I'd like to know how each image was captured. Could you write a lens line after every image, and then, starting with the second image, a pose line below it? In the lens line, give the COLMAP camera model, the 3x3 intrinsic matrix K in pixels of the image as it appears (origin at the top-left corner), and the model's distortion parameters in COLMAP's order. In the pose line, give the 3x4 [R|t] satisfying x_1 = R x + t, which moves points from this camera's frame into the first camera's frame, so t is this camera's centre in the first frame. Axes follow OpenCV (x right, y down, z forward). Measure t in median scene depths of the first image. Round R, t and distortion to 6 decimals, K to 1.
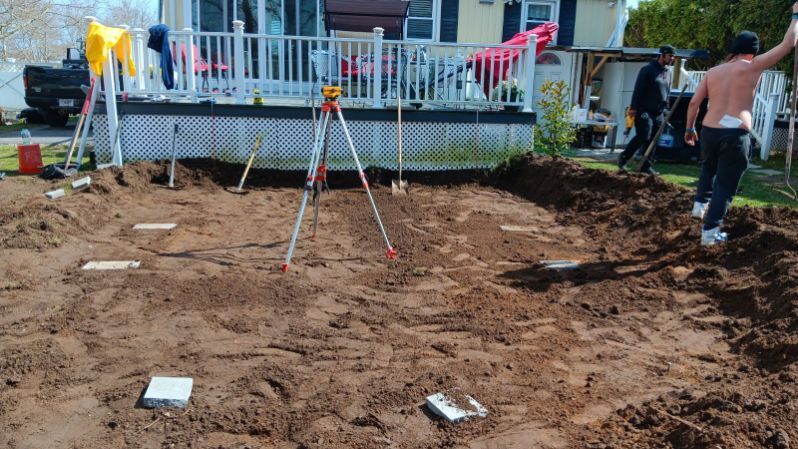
lens RADIAL K [[637.5, 0, 400.3], [0, 637.5, 217.1], [0, 0, 1]] dist [0.077877, -0.174665]
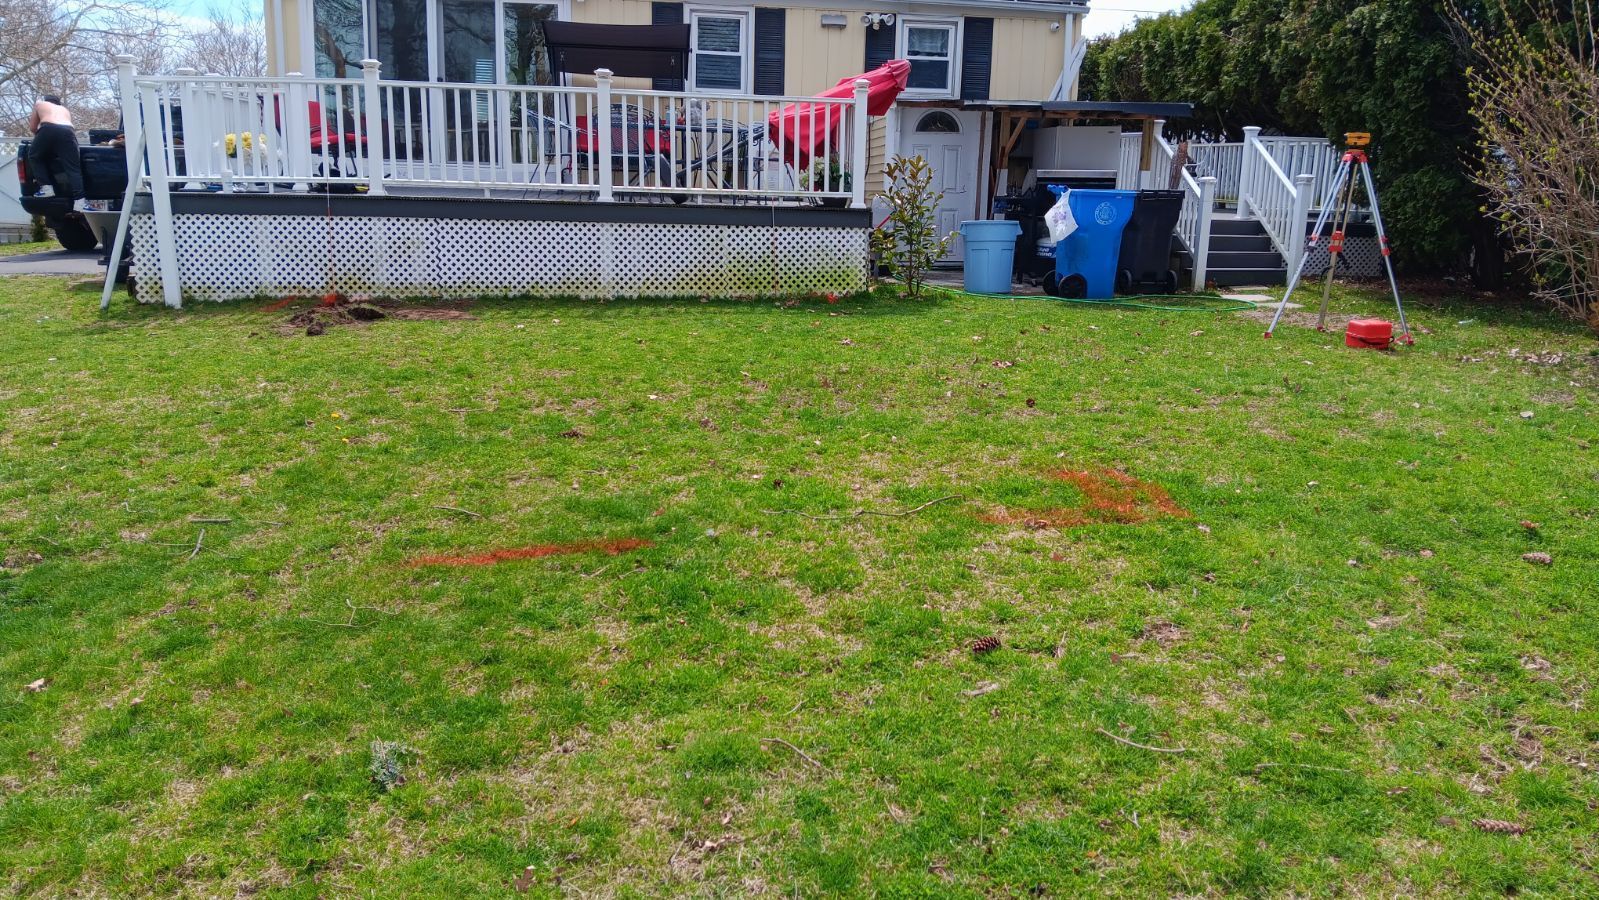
lens RADIAL K [[1277.5, 0, 808.9], [0, 1277.5, 442.9], [0, 0, 1]] dist [0.077877, -0.174665]
pose [[0.999785, -0.010545, 0.017862, 0.130030], [0.010613, 0.999937, -0.003697, 0.063598], [-0.017822, 0.003885, 0.999834, -0.213026]]
